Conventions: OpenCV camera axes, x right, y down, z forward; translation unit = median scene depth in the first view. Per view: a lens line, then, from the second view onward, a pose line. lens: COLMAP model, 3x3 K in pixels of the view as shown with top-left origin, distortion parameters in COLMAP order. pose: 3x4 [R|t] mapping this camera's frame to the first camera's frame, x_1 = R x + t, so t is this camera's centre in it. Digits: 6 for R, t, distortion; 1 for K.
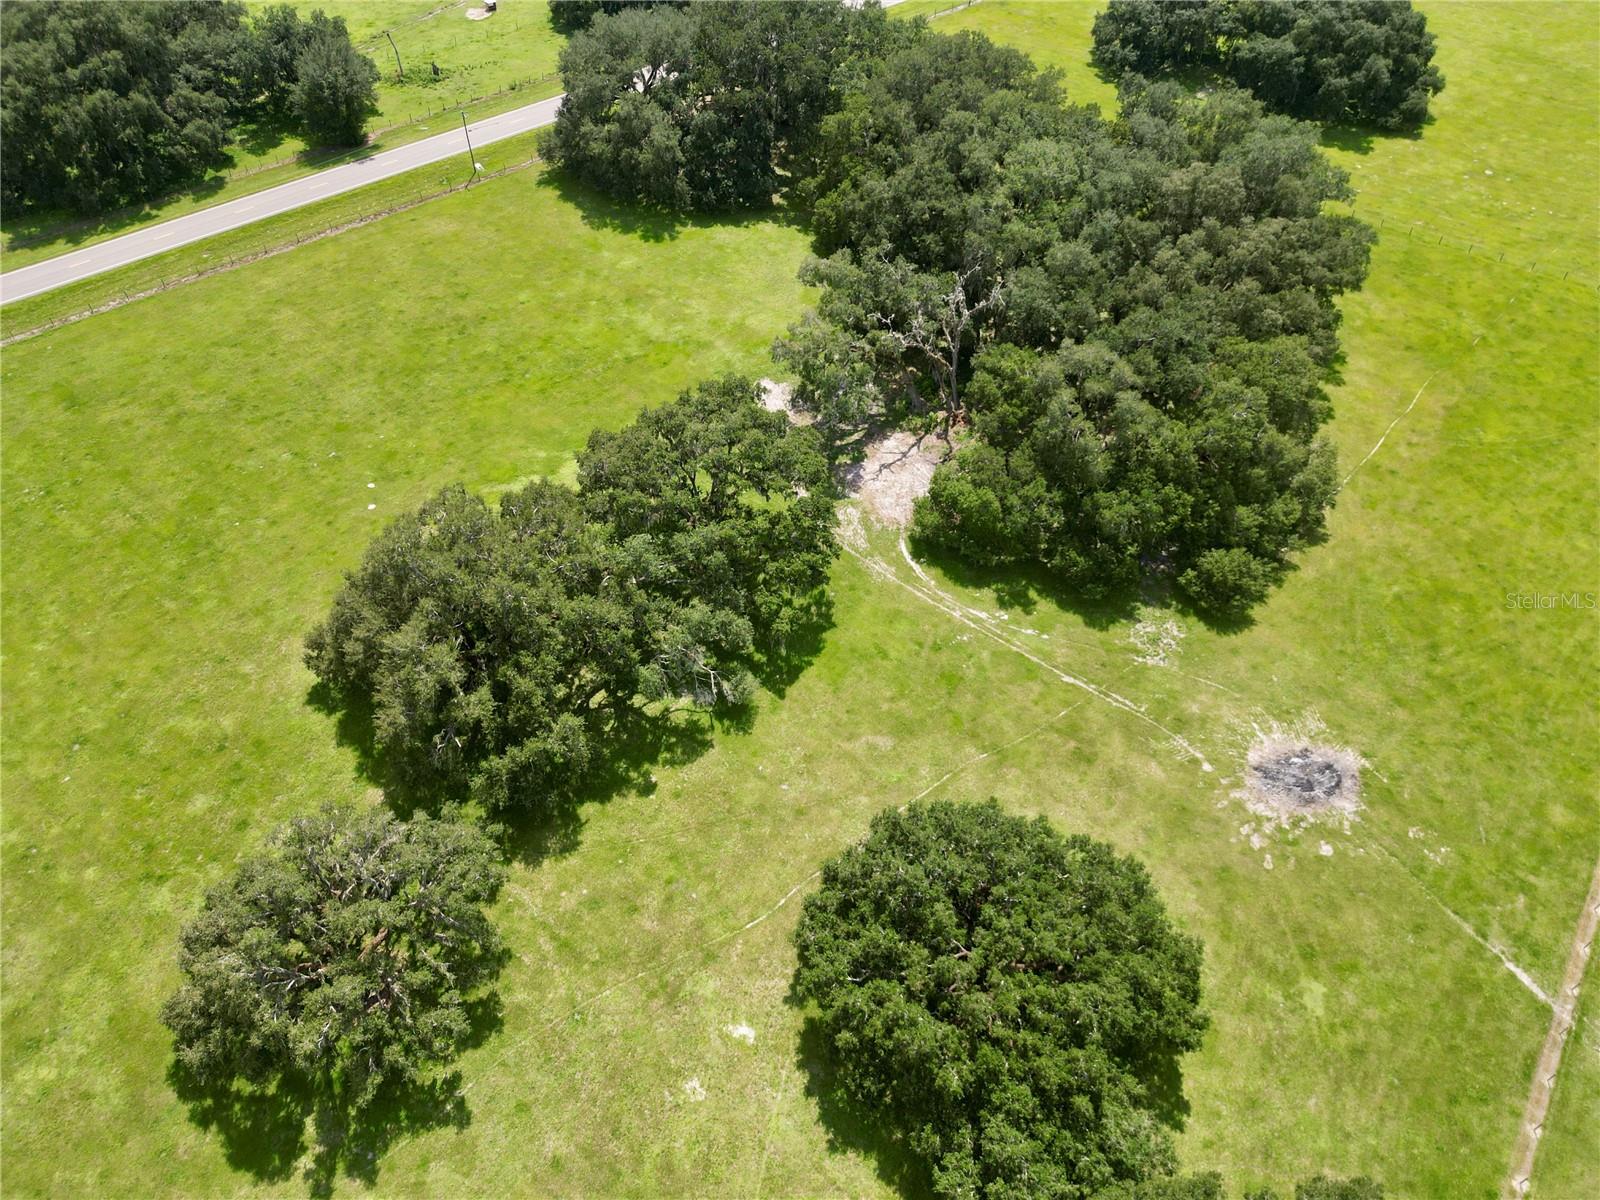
lens RADIAL K [[1121.8, 0, 802.6], [0, 1121.8, 597.0], [0, 0, 1]] dist [0.065329, -0.056995]
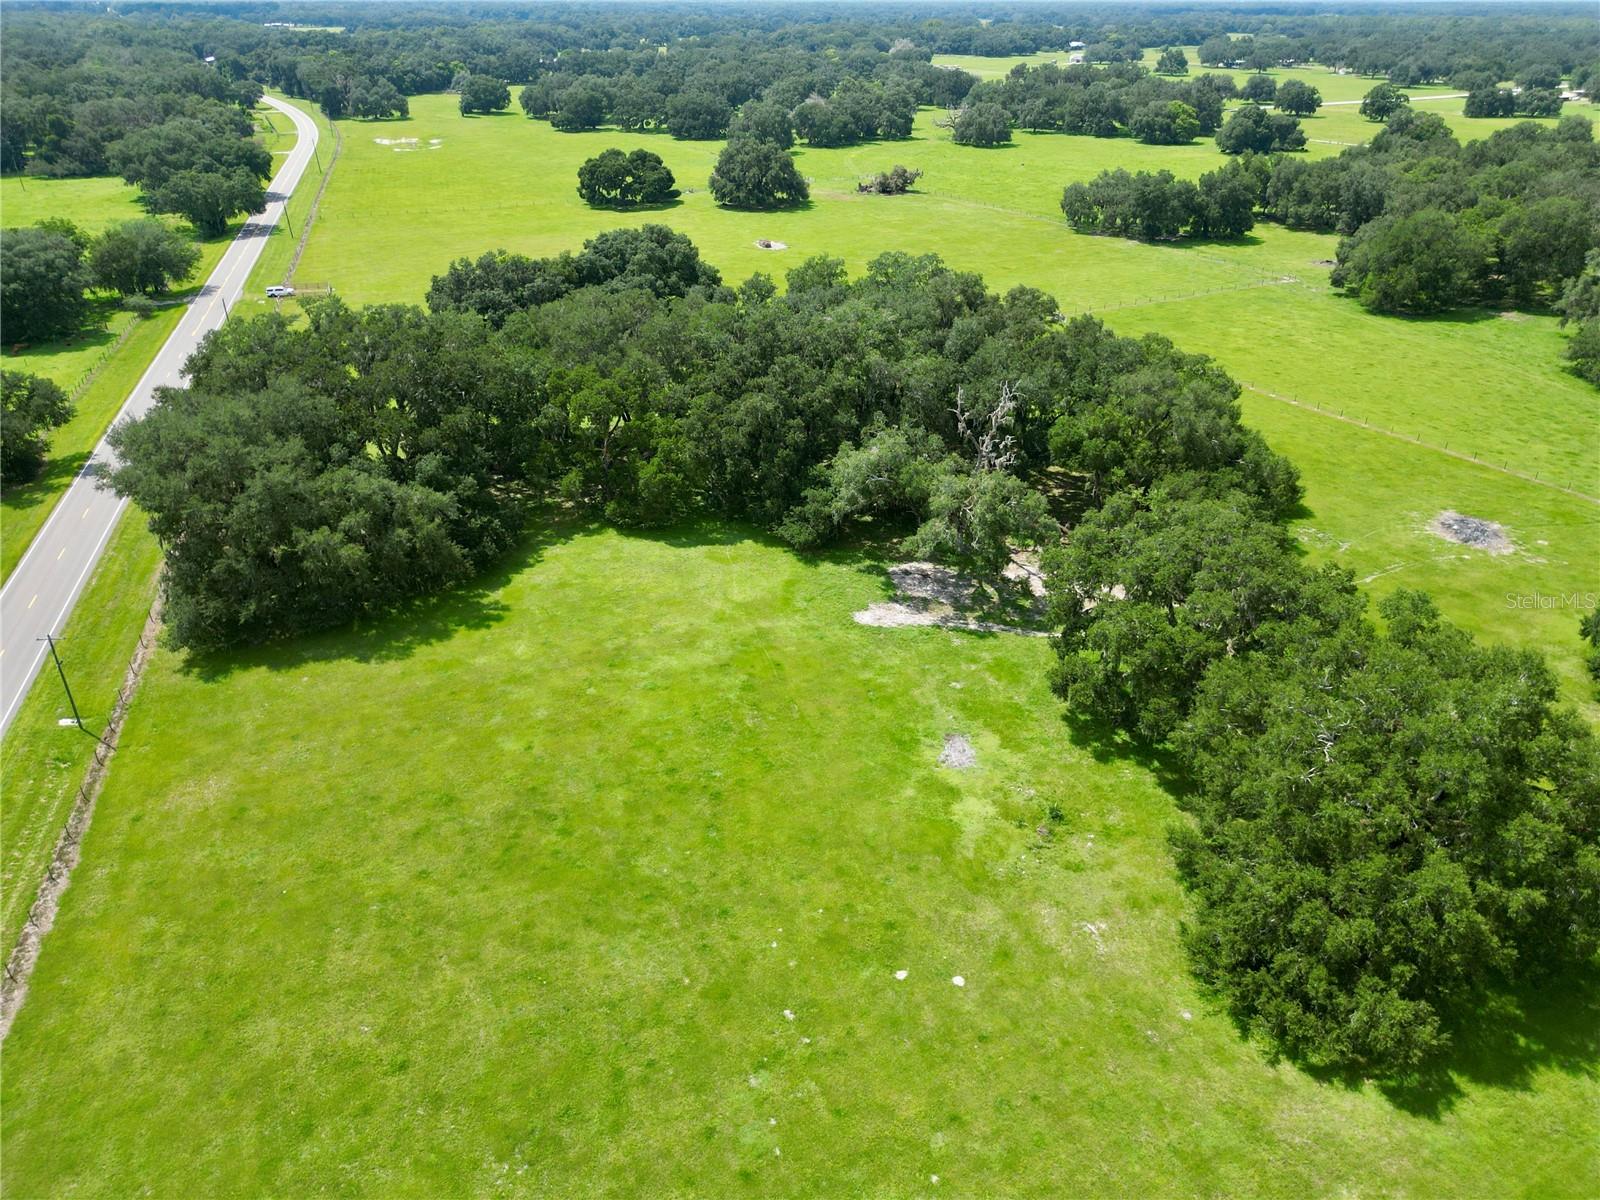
lens RADIAL K [[1116.1, 0, 800.0], [0, 1116.1, 600.0], [0, 0, 1]] dist [0.114816, -0.167293]
pose [[0.402820, -0.435486, 0.805040, -0.826427], [0.667503, 0.741573, 0.067153, -0.330992], [-0.626240, 0.510315, 0.589408, 0.622953]]
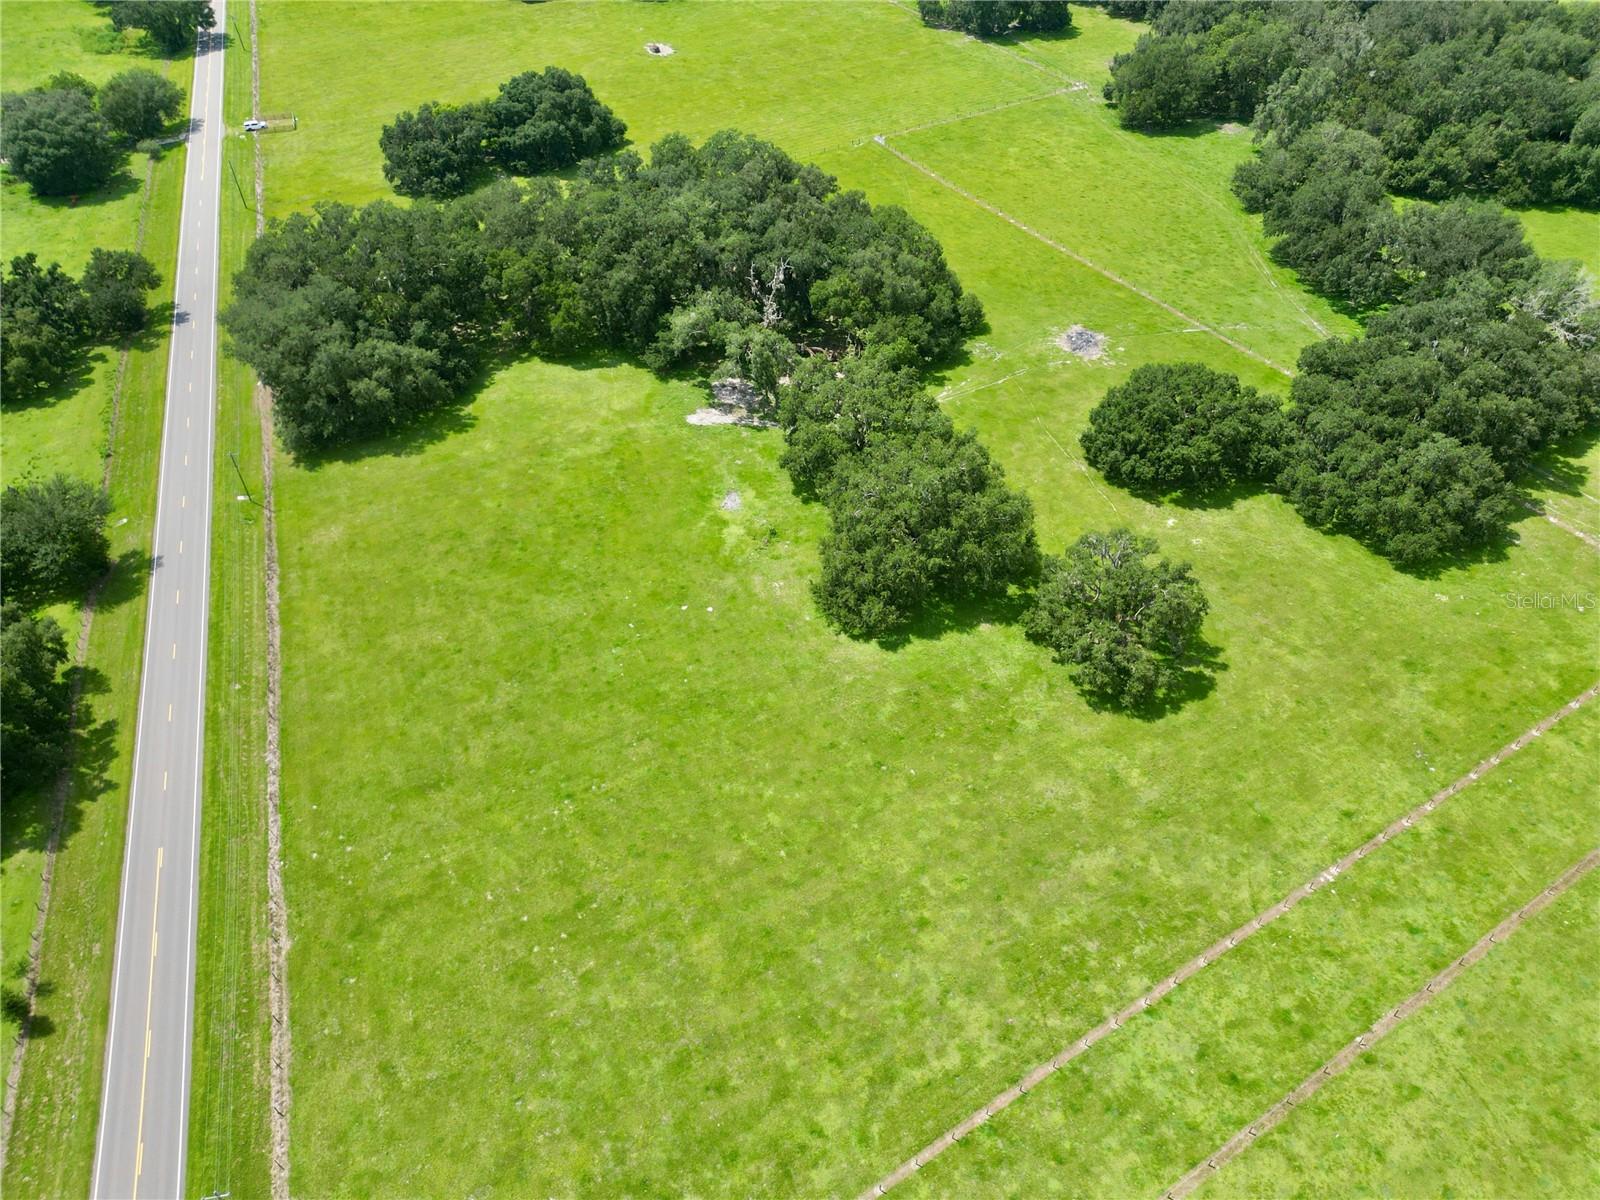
lens RADIAL K [[1116.1, 0, 800.0], [0, 1116.1, 600.0], [0, 0, 1]] dist [0.114816, -0.167293]
pose [[0.361757, -0.639837, 0.678041, -1.241156], [0.685589, 0.675431, 0.271590, -0.374372], [-0.631743, 0.366608, 0.683007, 0.060011]]
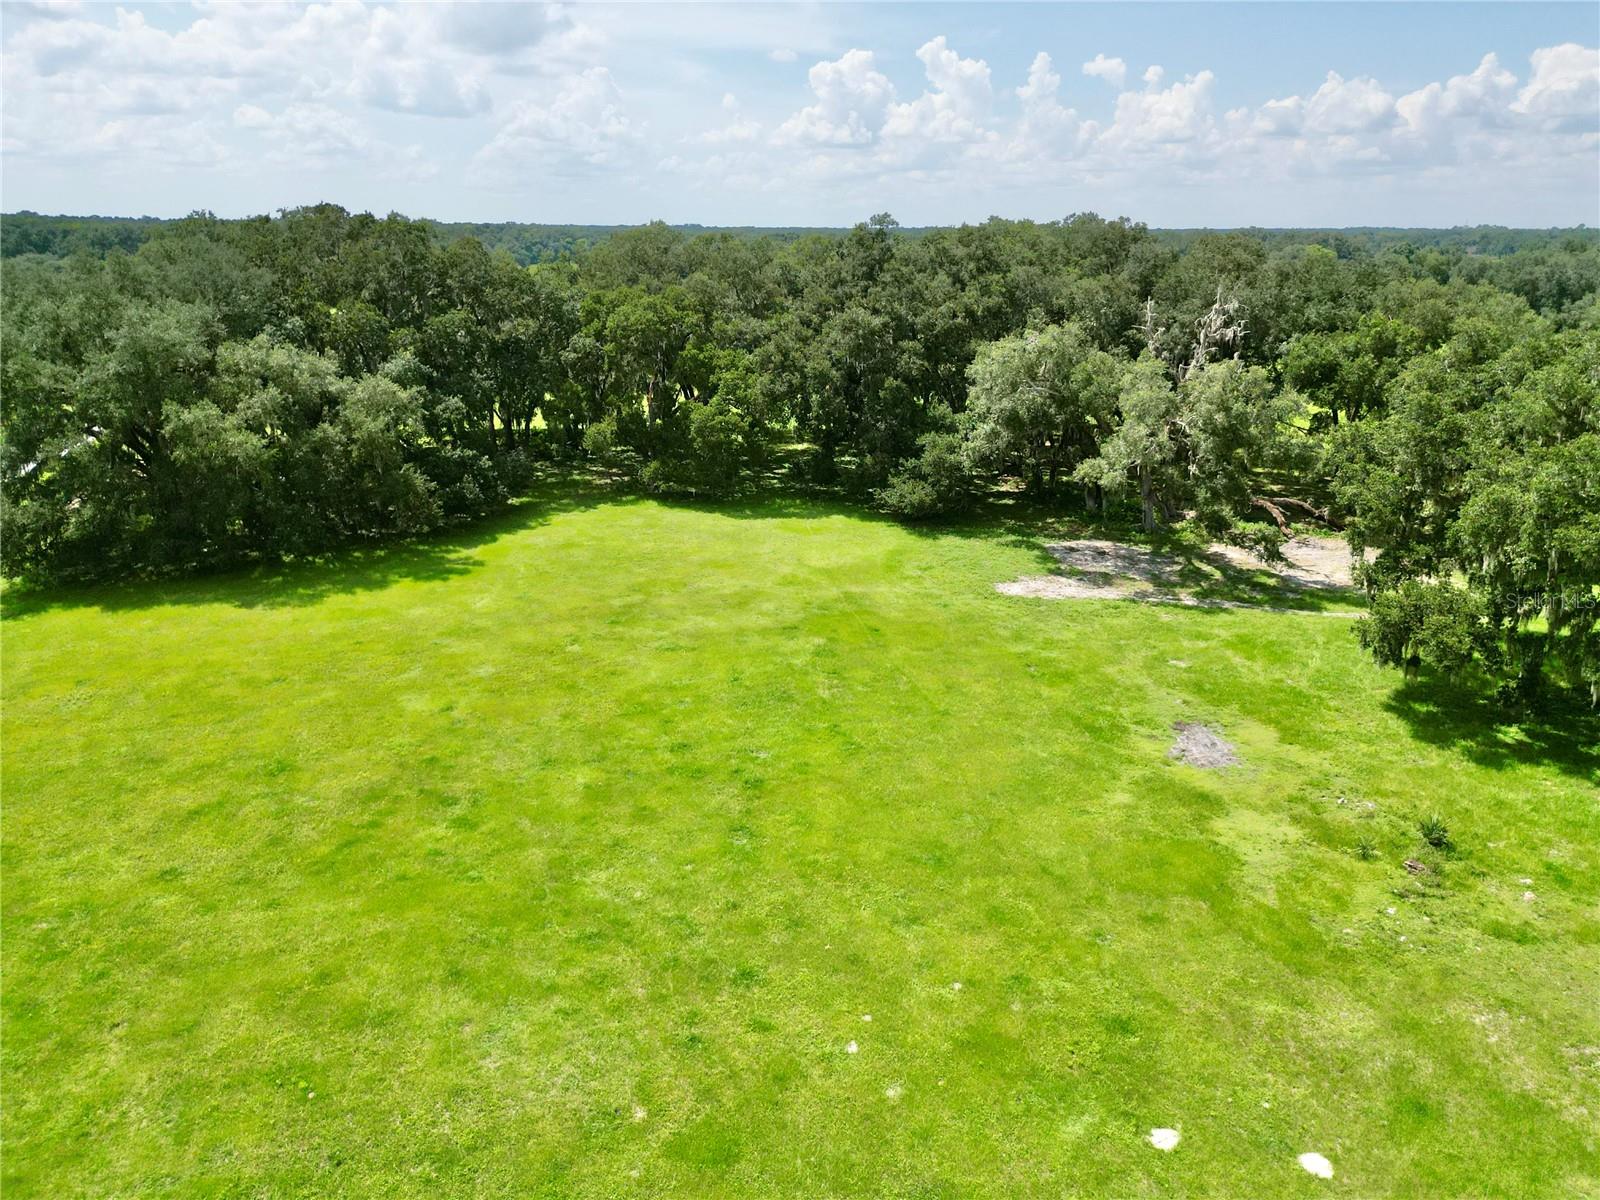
lens RADIAL K [[1121.8, 0, 802.6], [0, 1121.8, 597.0], [0, 0, 1]] dist [0.065329, -0.056995]
pose [[0.486369, -0.273738, 0.829767, -0.614035], [0.637551, 0.760559, -0.122795, -0.212971], [-0.597473, 0.588742, 0.544434, 0.893542]]
